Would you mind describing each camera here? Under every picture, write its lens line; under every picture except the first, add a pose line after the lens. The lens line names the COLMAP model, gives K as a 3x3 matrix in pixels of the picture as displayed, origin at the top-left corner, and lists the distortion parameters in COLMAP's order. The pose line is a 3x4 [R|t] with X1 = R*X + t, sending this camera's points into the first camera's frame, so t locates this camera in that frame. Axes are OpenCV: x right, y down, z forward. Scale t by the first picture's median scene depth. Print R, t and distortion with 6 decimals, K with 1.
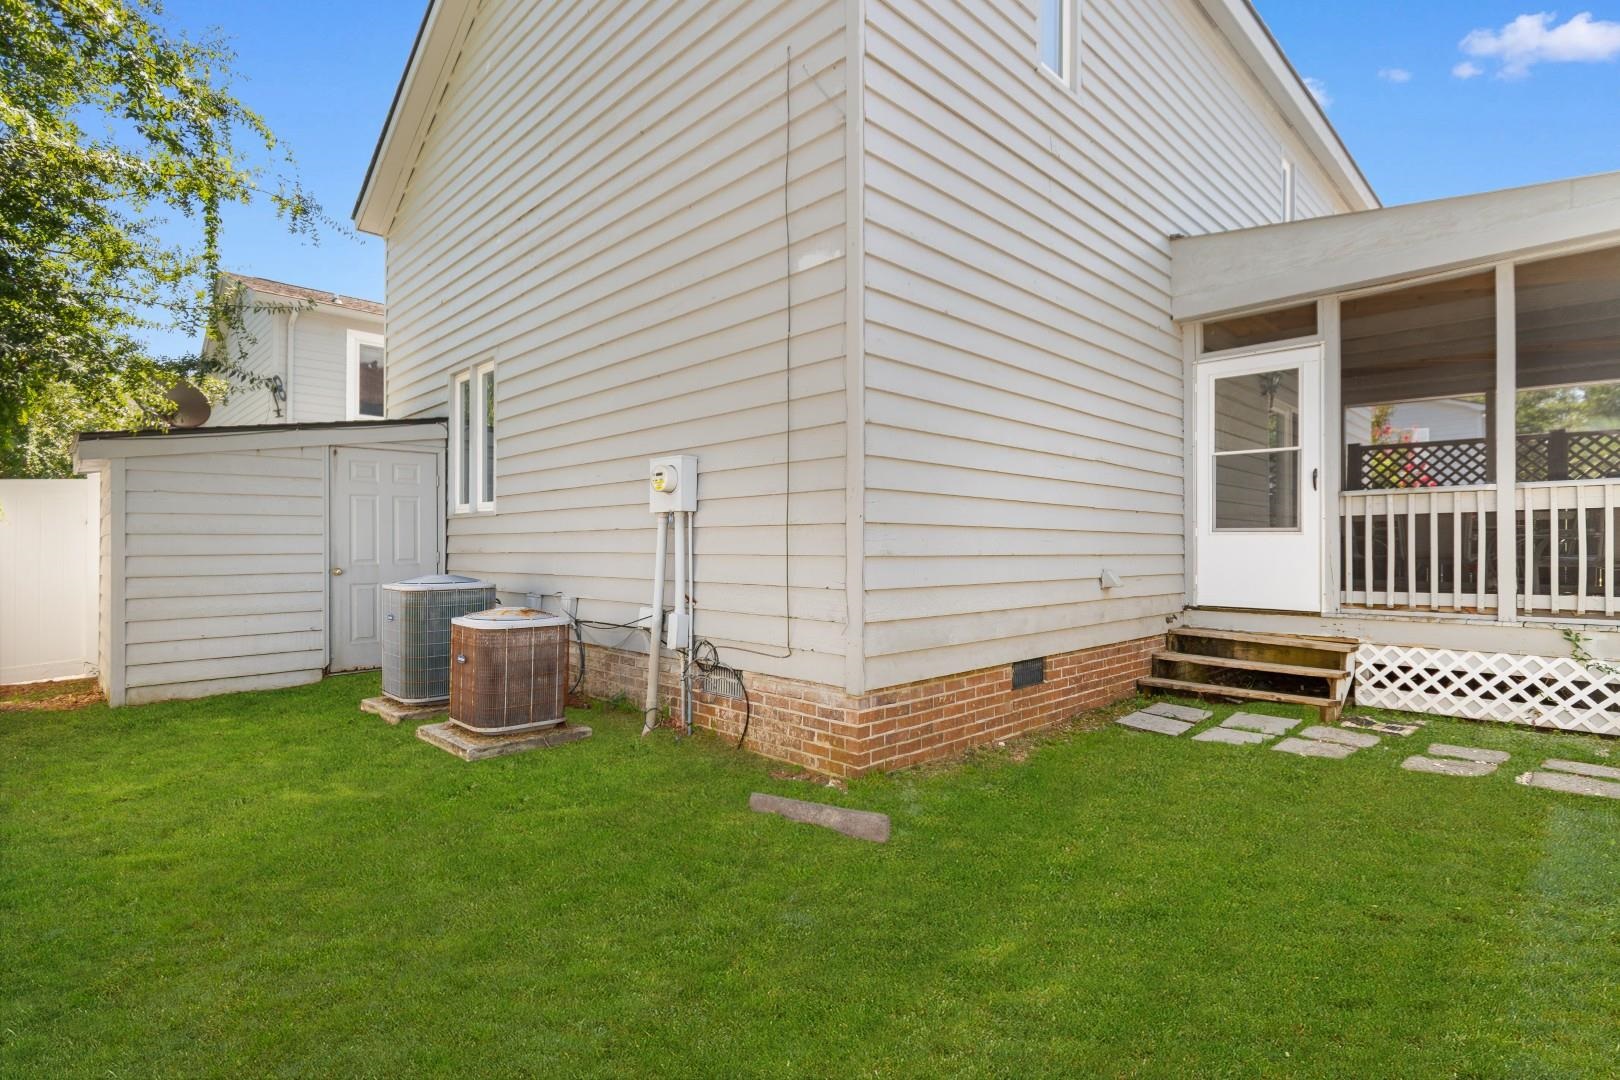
lens RADIAL K [[780.8, 0, 814.2], [0, 780.8, 548.1], [0, 0, 1]] dist [0.011902, -0.000715]
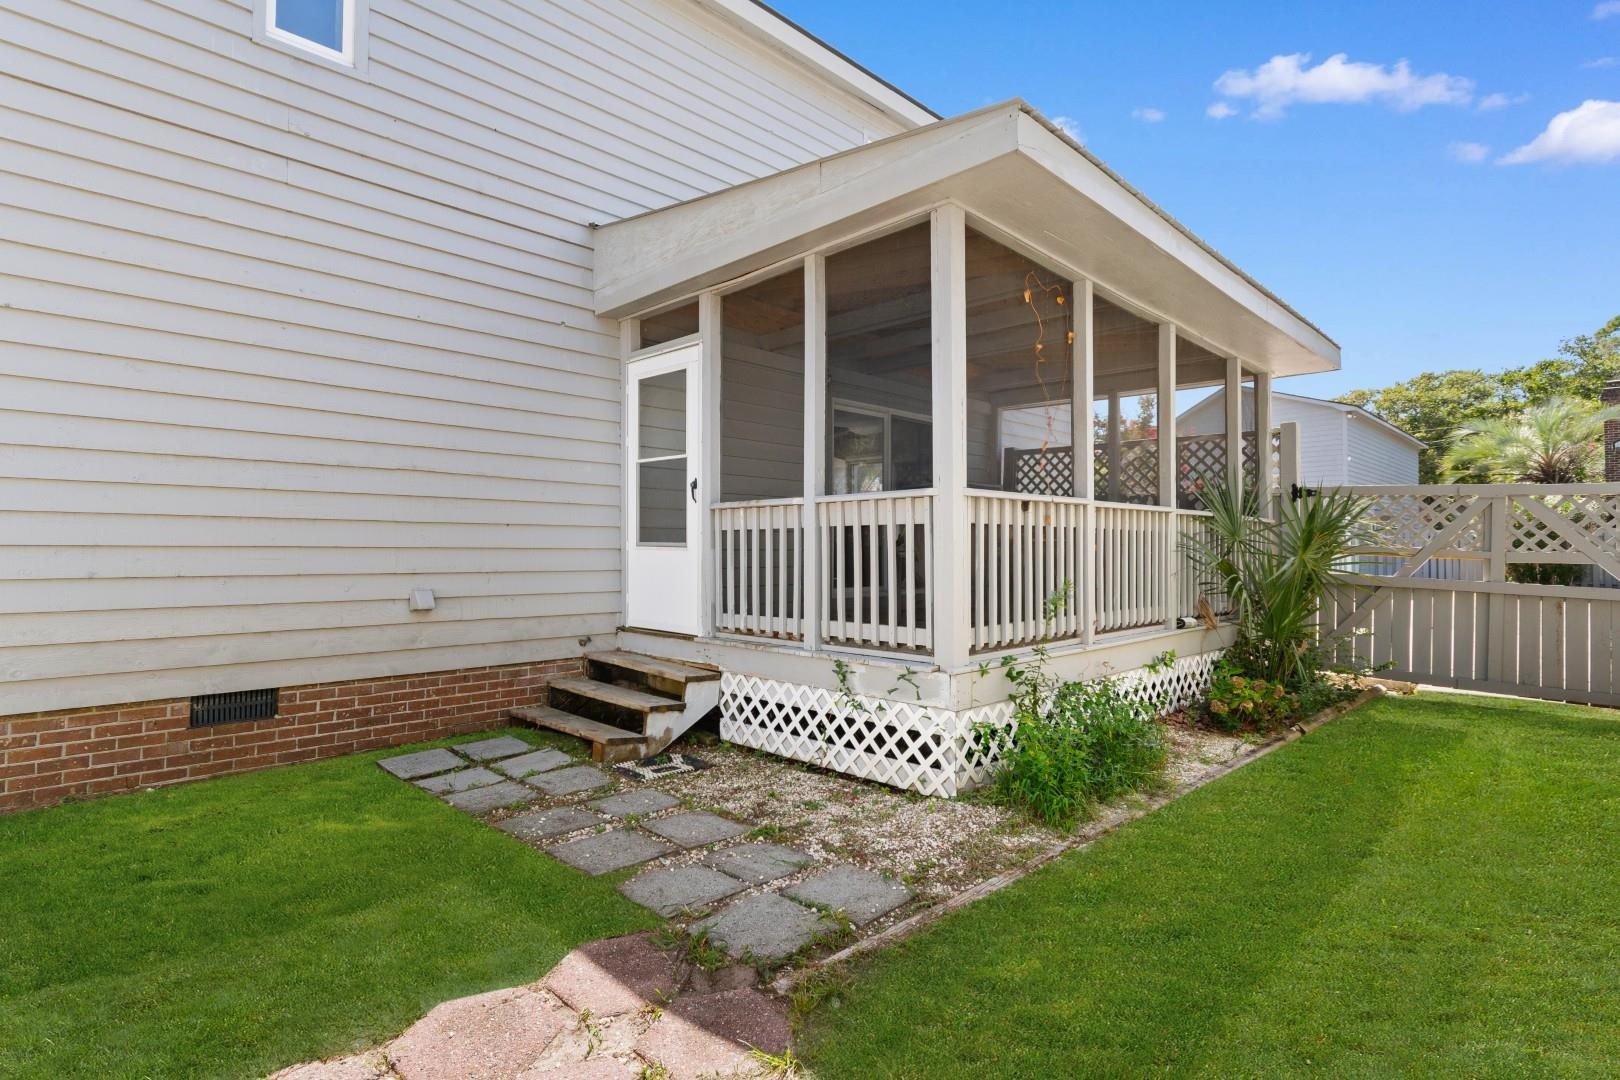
lens RADIAL K [[790.8, 0, 810.0], [0, 790.8, 540.0], [0, 0, 1]] dist [0.006624, -0.000467]
pose [[0.999908, 0.002494, -0.013311, 0.810354], [-0.002648, 0.999930, -0.011561, -0.019694], [0.013282, 0.011595, 0.999845, 0.088018]]
